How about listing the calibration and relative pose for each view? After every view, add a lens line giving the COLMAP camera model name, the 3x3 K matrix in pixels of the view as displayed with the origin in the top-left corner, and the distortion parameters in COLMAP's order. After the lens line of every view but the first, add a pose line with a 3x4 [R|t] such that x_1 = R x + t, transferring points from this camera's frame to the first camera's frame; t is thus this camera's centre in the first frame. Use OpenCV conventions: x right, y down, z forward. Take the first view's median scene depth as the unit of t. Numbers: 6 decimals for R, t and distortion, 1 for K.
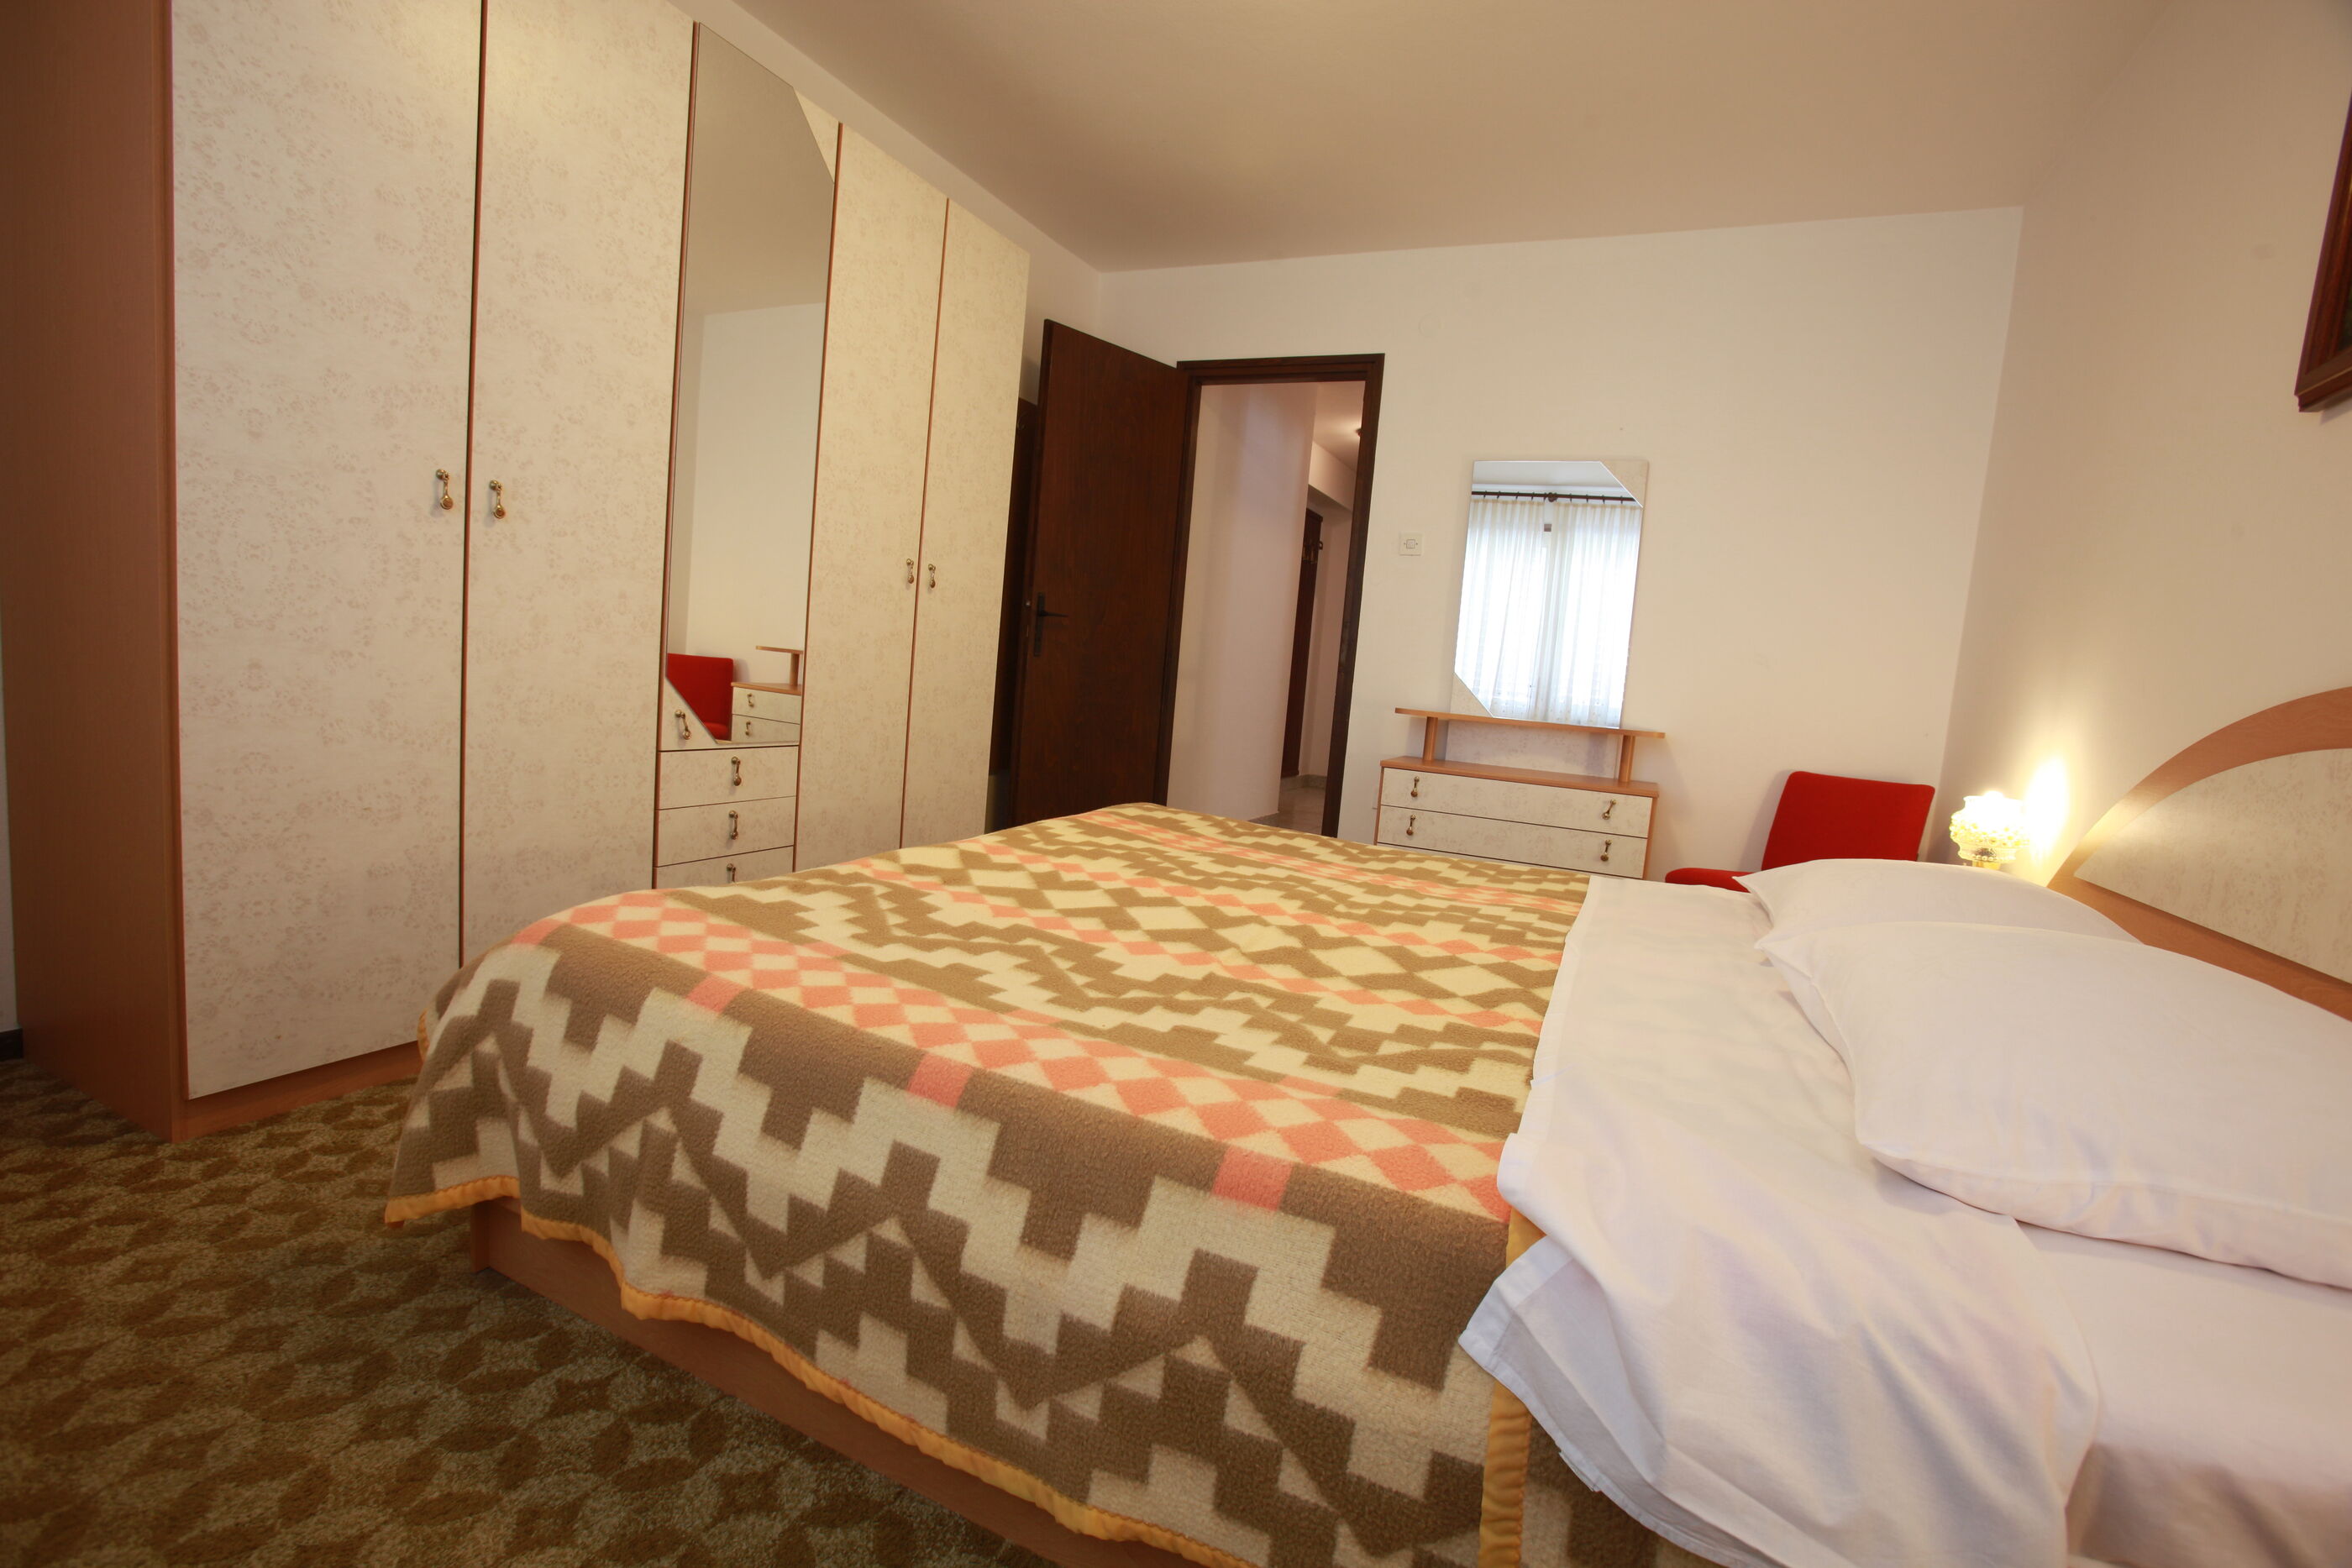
lens RADIAL K [[1070.2, 0, 1158.8], [0, 1070.2, 784.9], [0, 0, 1]] dist [-0.081463, 0.034294]
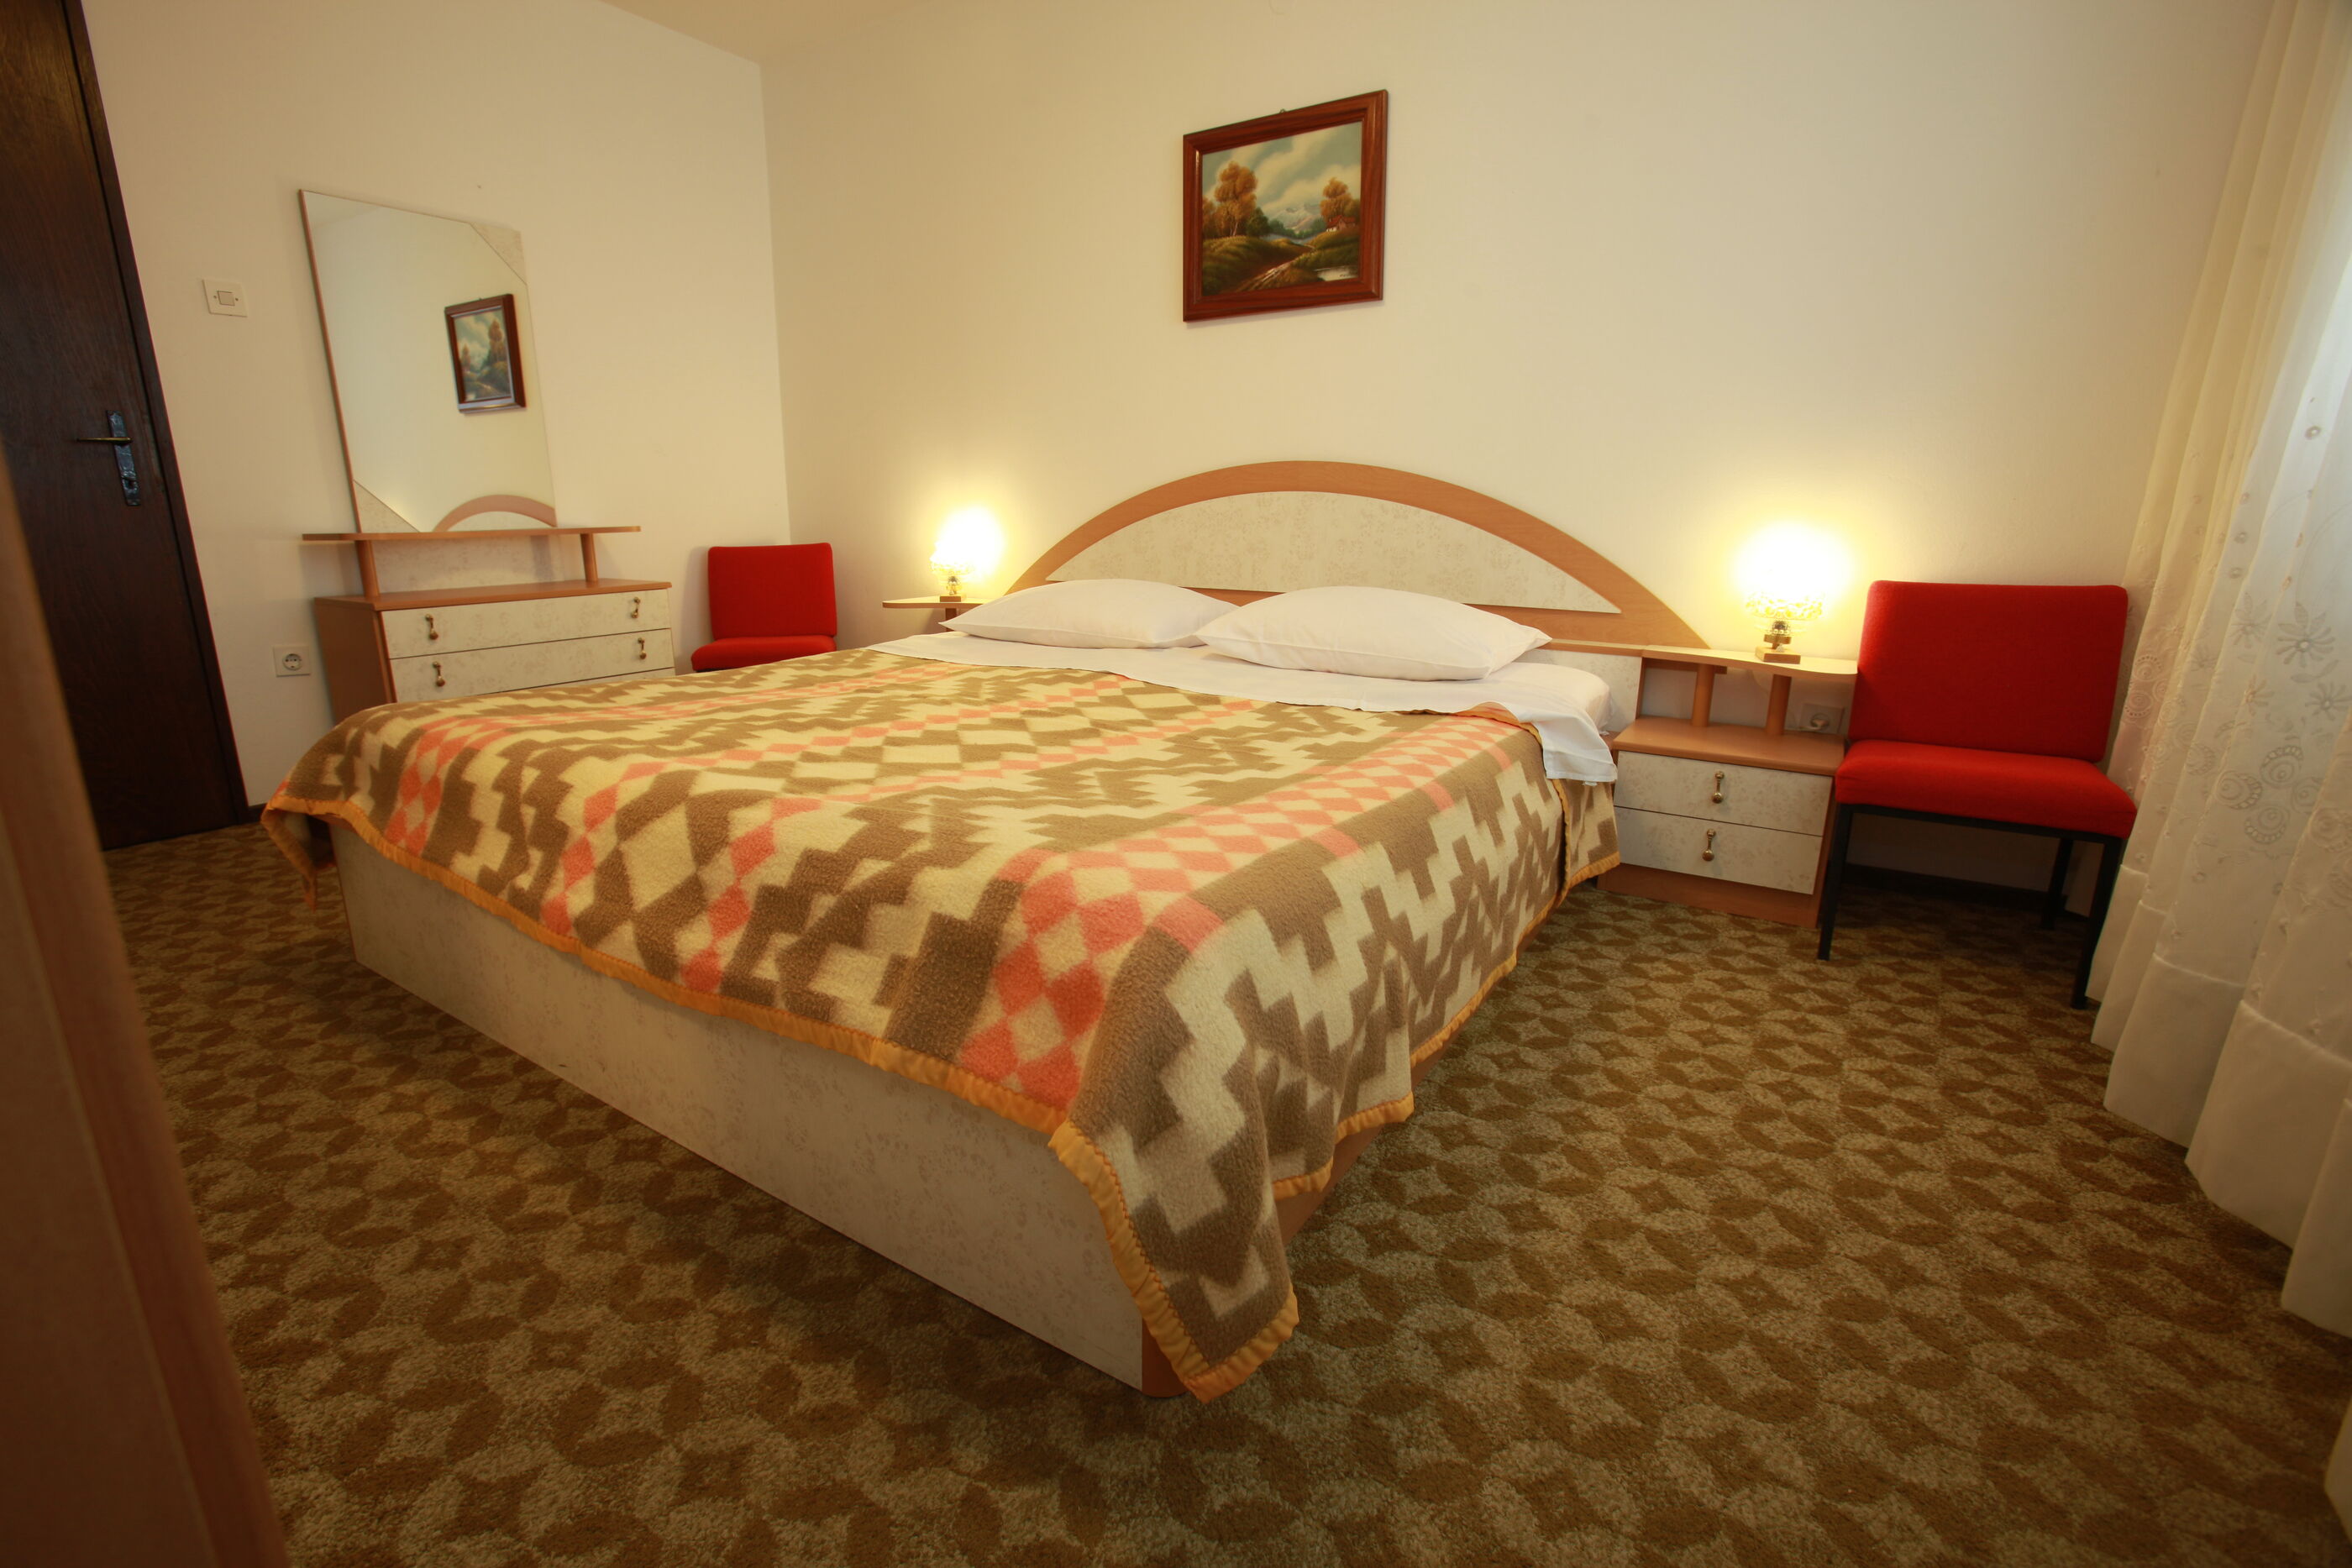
lens RADIAL K [[1068.5, 0, 1159.0], [0, 1068.5, 780.5], [0, 0, 1]] dist [-0.075085, 0.030138]
pose [[0.129504, -0.323029, 0.937486, -0.919028], [0.113514, 0.944062, 0.309614, -0.136356], [-0.985060, 0.066322, 0.158928, 0.646473]]
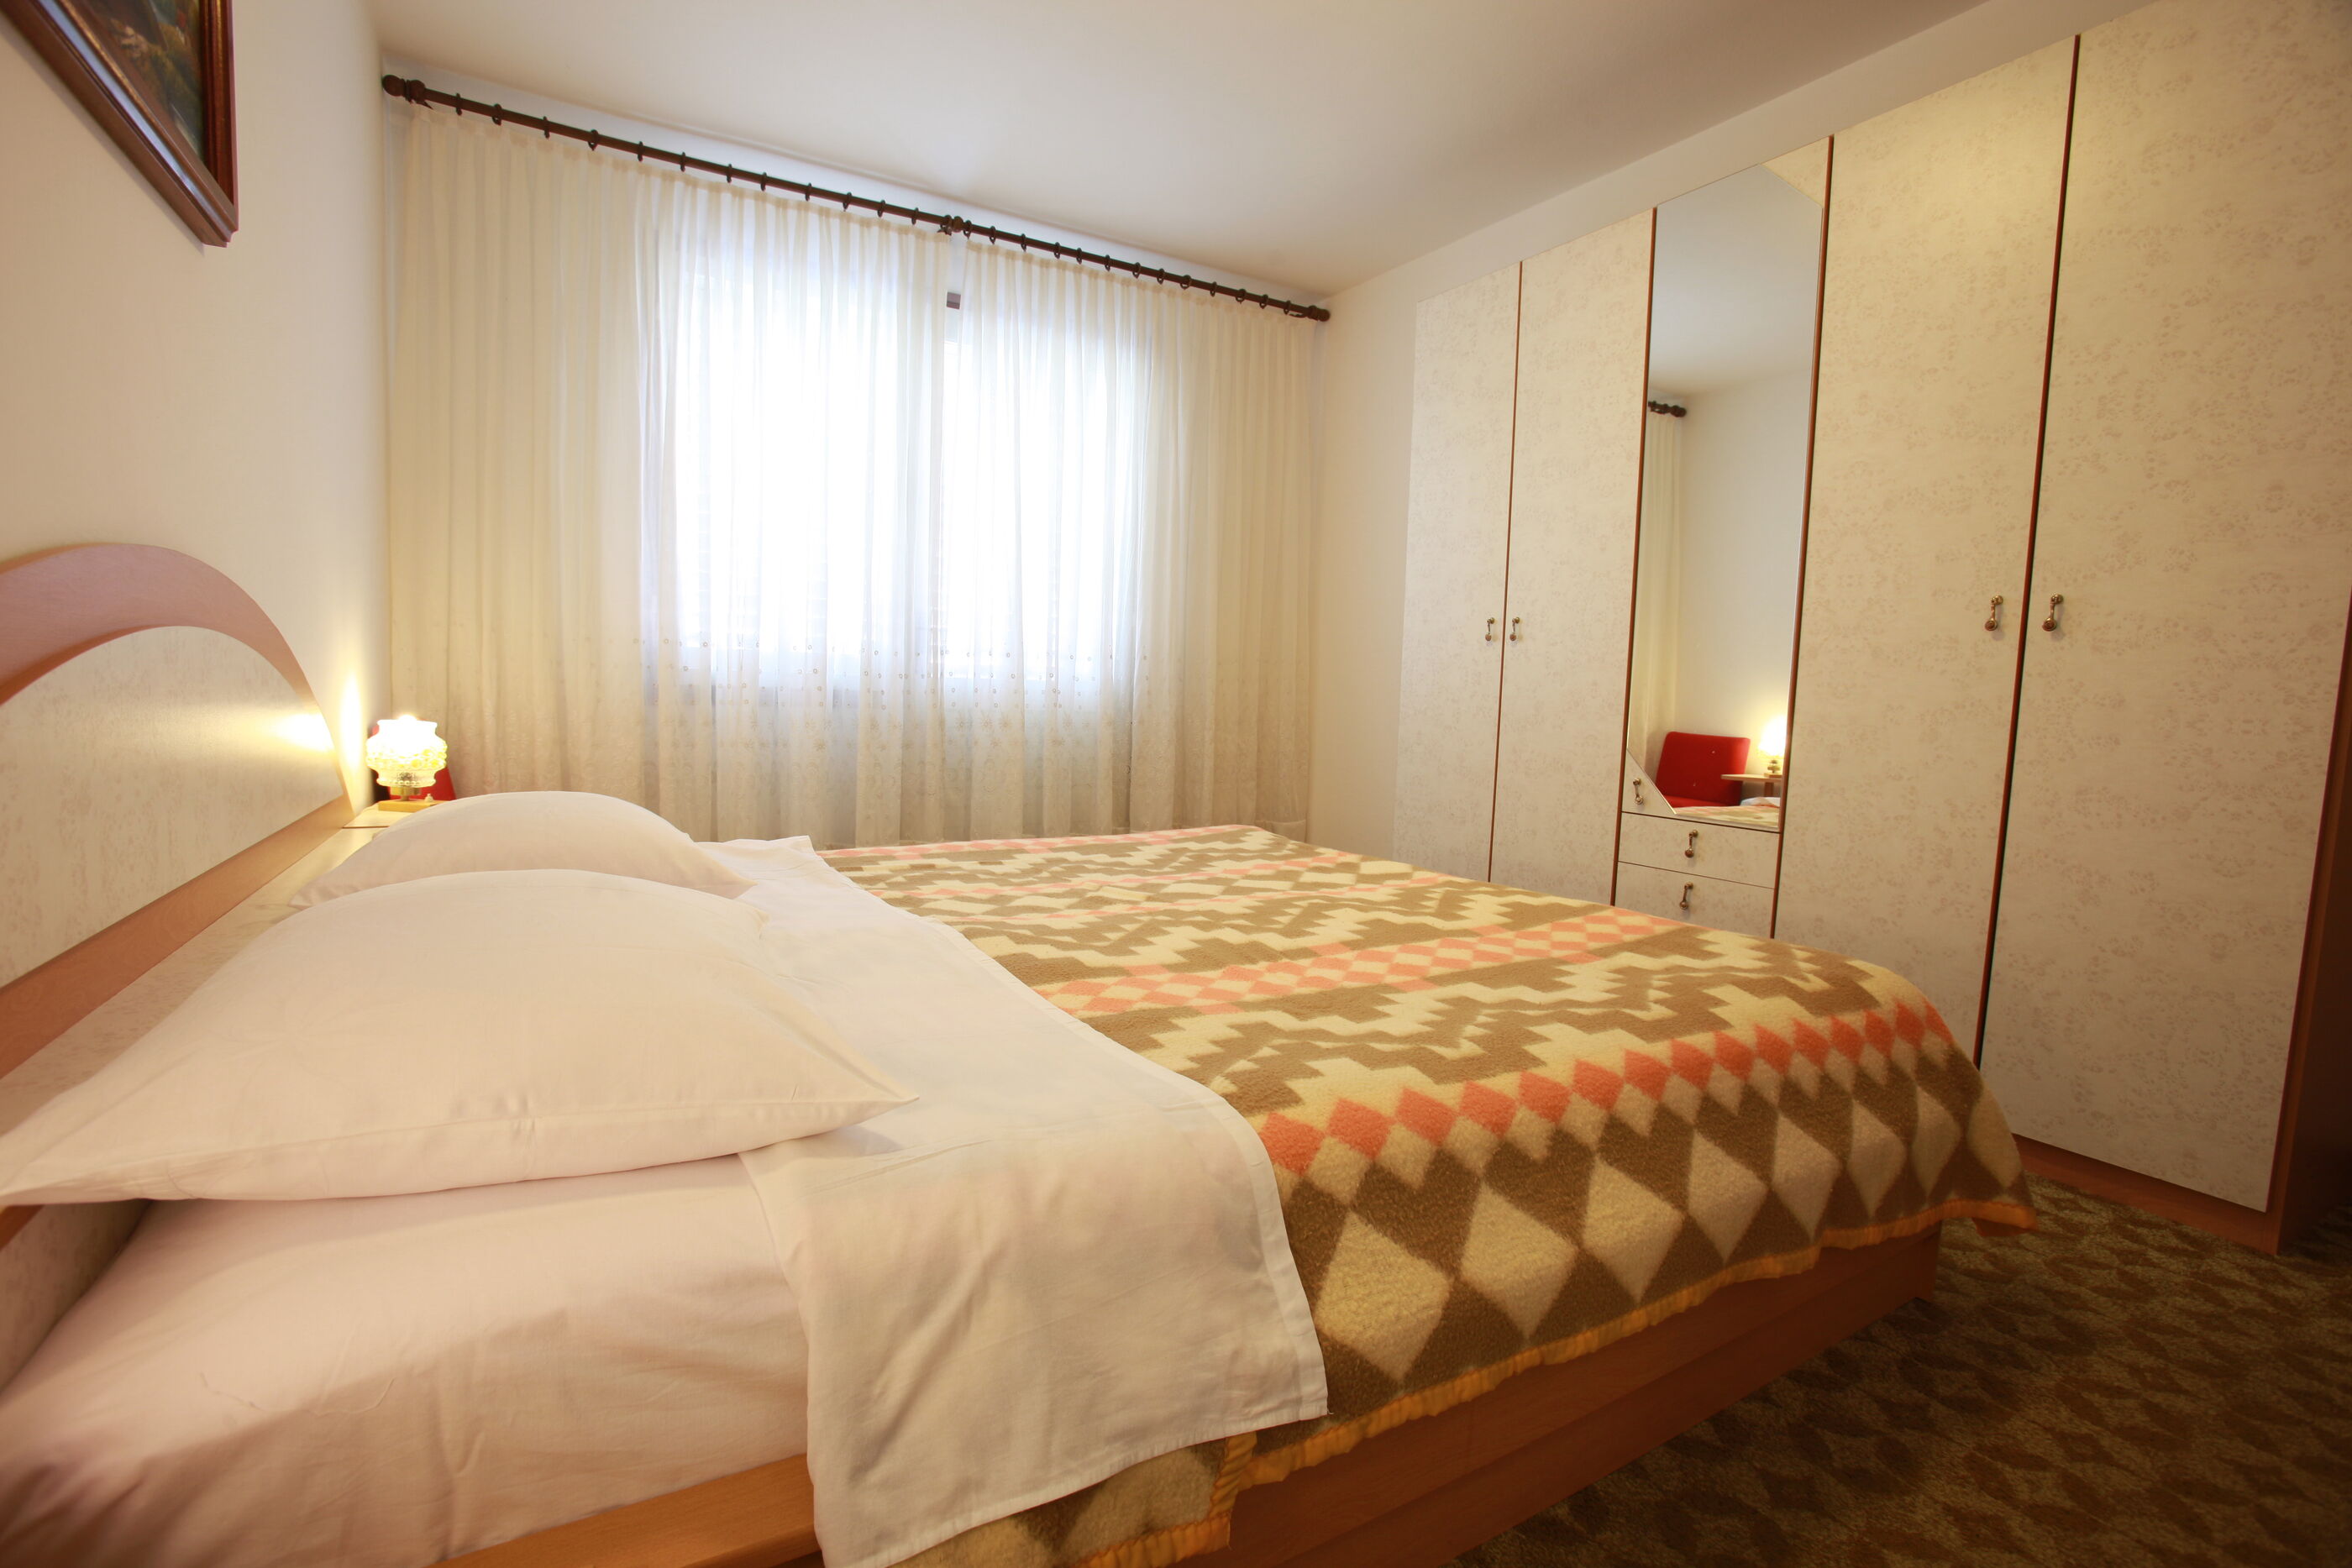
lens RADIAL K [[1069.8, 0, 1160.8], [0, 1069.8, 779.5], [0, 0, 1]] dist [-0.077448, 0.032382]
pose [[-0.556840, -0.034165, -0.829917, 1.012957], [-0.173851, 0.981817, 0.076229, -0.085689], [0.812222, 0.186729, -0.552655, 1.555349]]
